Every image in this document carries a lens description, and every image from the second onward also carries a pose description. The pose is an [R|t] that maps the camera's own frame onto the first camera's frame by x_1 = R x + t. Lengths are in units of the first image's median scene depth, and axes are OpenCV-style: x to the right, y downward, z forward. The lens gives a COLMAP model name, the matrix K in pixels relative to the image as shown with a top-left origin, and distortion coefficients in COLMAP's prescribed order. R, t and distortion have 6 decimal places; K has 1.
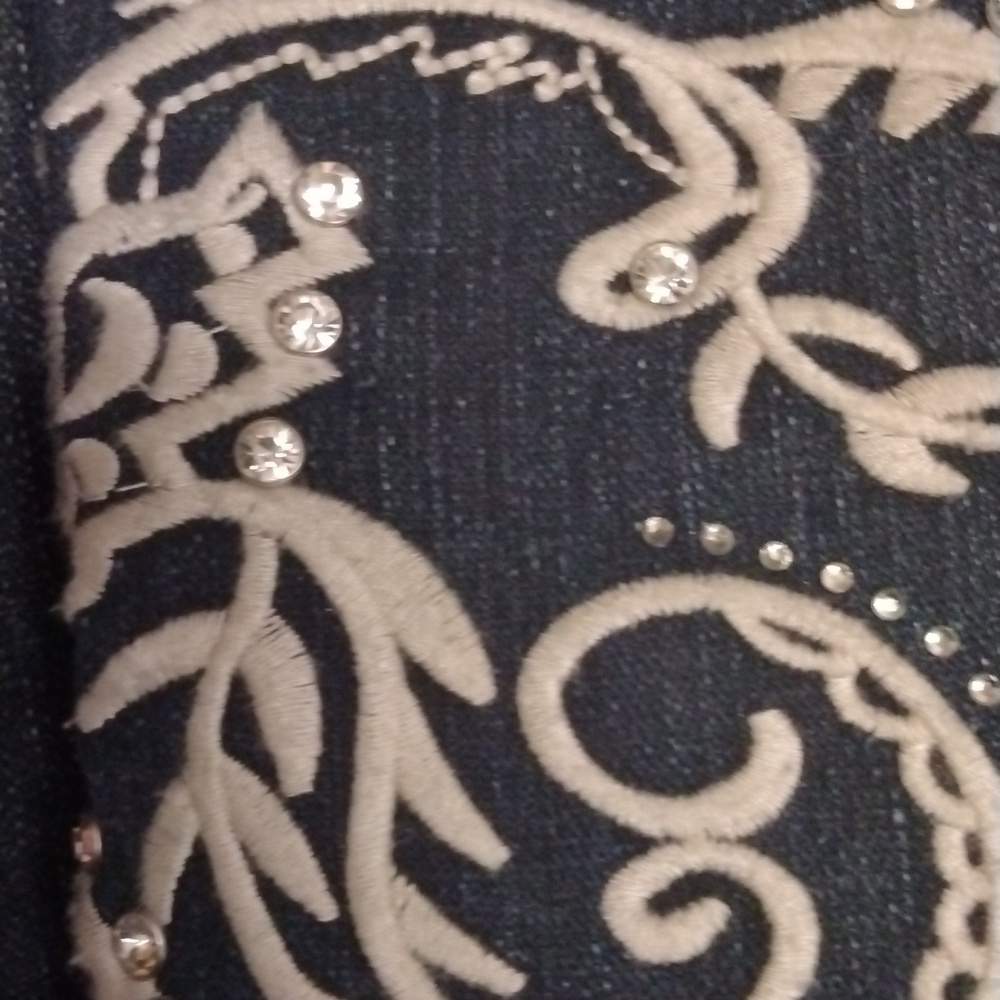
lens RADIAL K [[1479.5, 0, 476.9], [0, 1479.5, 502.0], [0, 0, 1]] dist [0.132713, -0.513475]
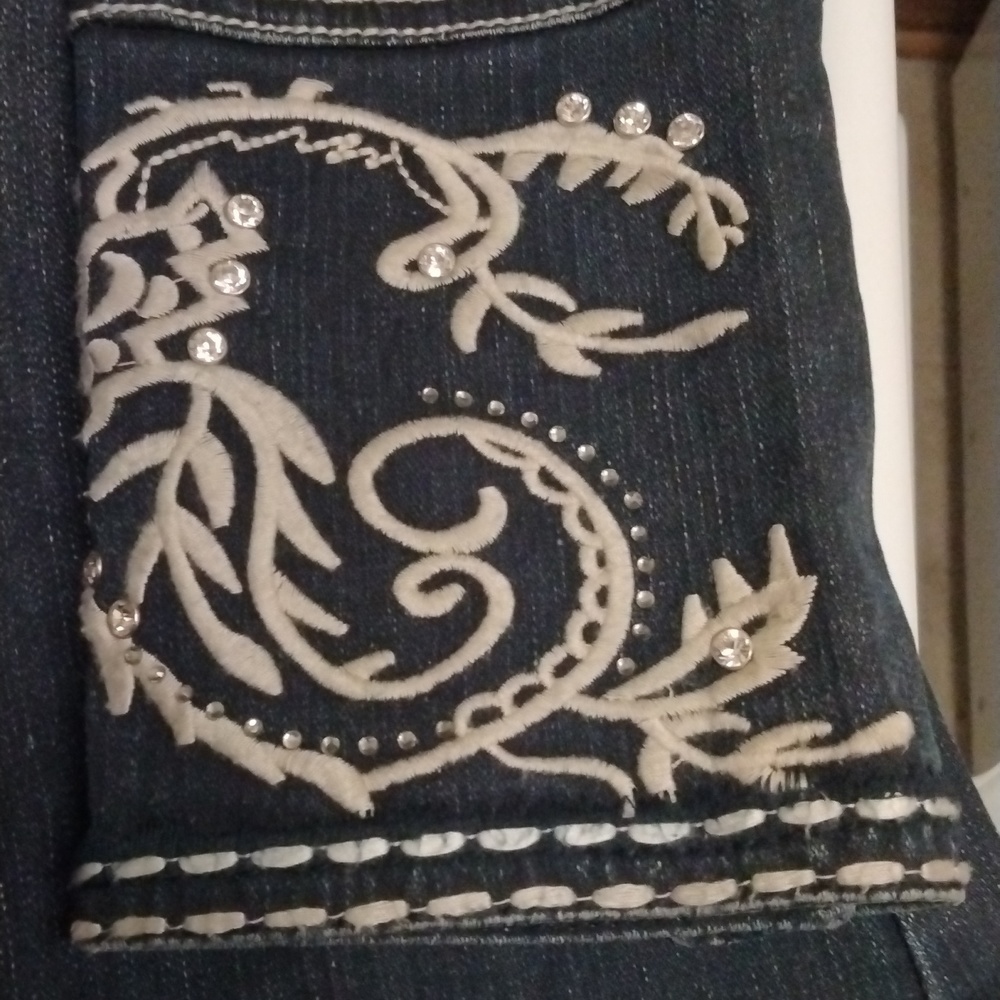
lens RADIAL K [[1479.5, 0, 476.9], [0, 1479.5, 502.0], [0, 0, 1]] dist [0.132713, -0.513475]
pose [[0.997458, 0.010691, 0.070449, 0.054919], [0.001096, 0.986262, -0.165183, 0.433039], [-0.071247, 0.164840, 0.983744, -0.708570]]
